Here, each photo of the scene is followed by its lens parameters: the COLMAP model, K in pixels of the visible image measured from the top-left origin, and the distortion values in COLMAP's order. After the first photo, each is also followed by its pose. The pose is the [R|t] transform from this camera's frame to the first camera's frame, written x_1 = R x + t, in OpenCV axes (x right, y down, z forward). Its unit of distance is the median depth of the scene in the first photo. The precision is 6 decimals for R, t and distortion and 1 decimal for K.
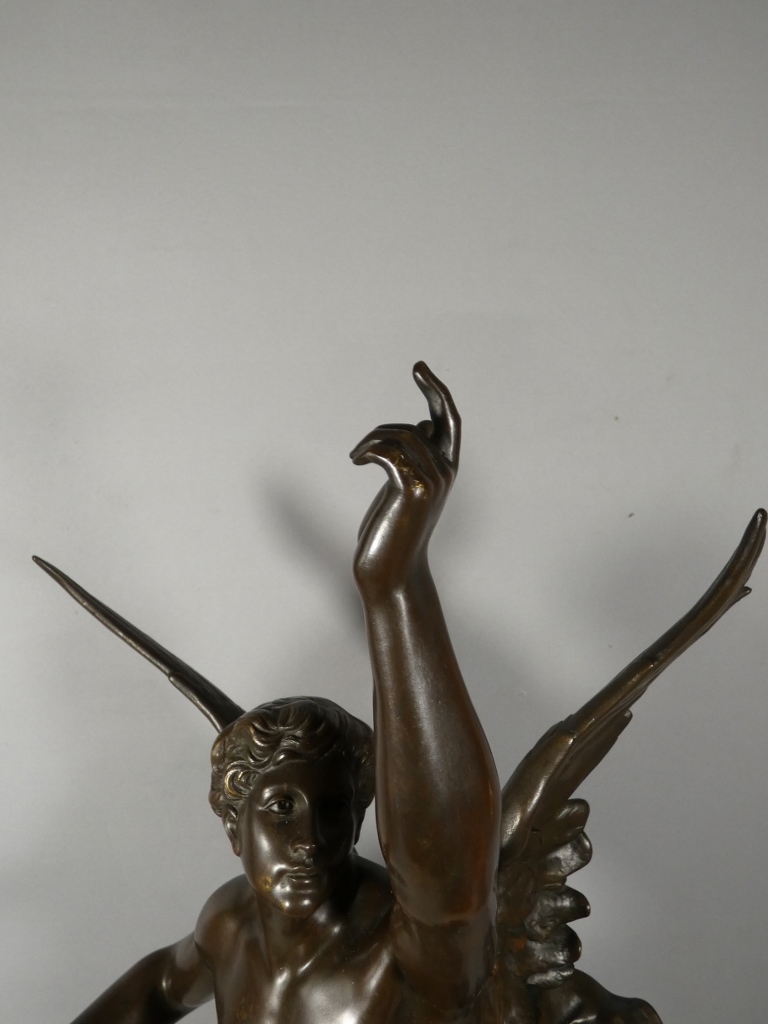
lens RADIAL K [[676.8, 0, 375.6], [0, 676.8, 514.0], [0, 0, 1]] dist [-0.012181, -0.002861]
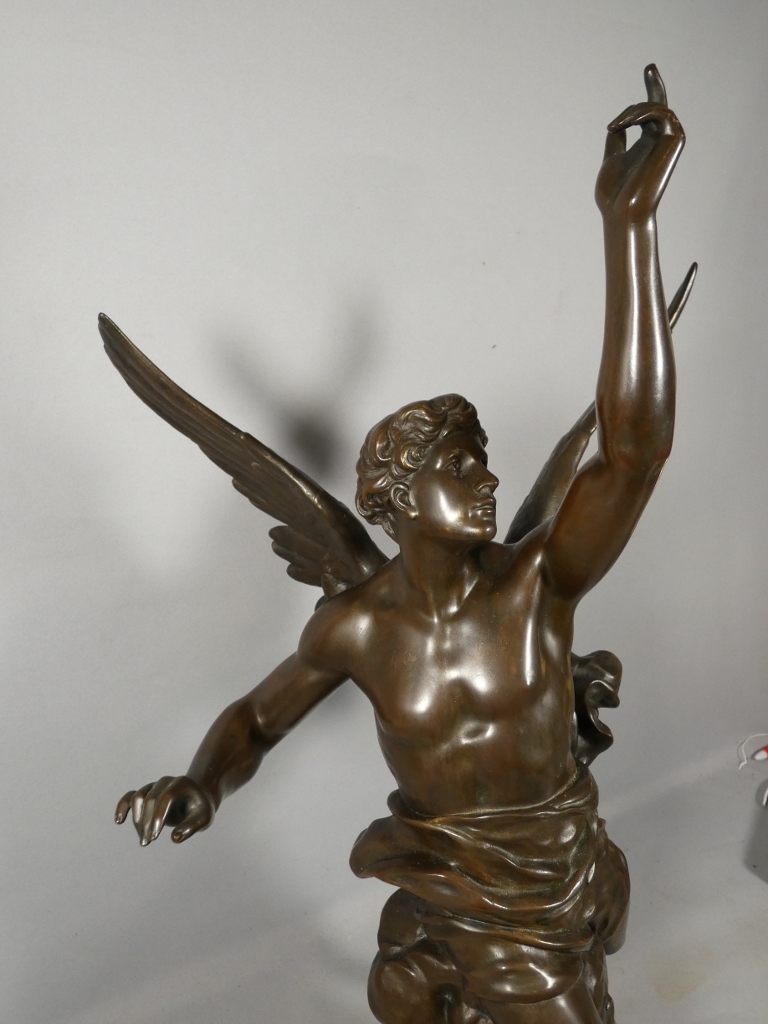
lens RADIAL K [[676.8, 0, 375.7], [0, 676.8, 510.2], [0, 0, 1]] dist [-0.012181, -0.002861]
pose [[0.902432, -0.099361, 0.419218, -0.752966], [0.069448, 0.993866, 0.086063, 0.366625], [-0.425198, -0.048552, 0.903797, -0.074444]]
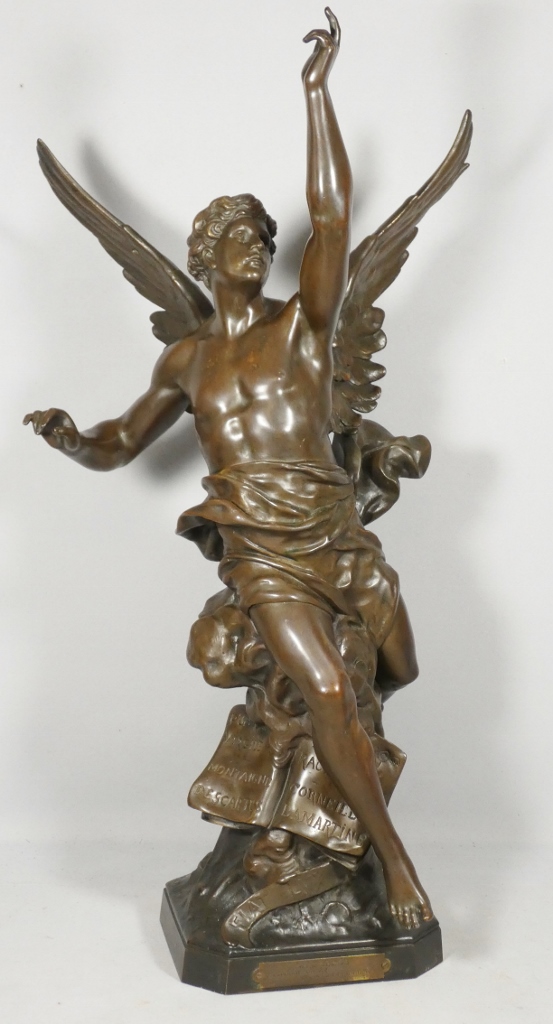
lens RADIAL K [[1399.7, 0, 282.9], [0, 1399.7, 512.1], [0, 0, 1]] dist [0.012700, 0.000000]
pose [[0.970760, -0.011101, 0.239797, -0.955129], [0.007825, 0.999863, 0.014611, 1.113044], [-0.239927, -0.012307, 0.970713, -2.883813]]
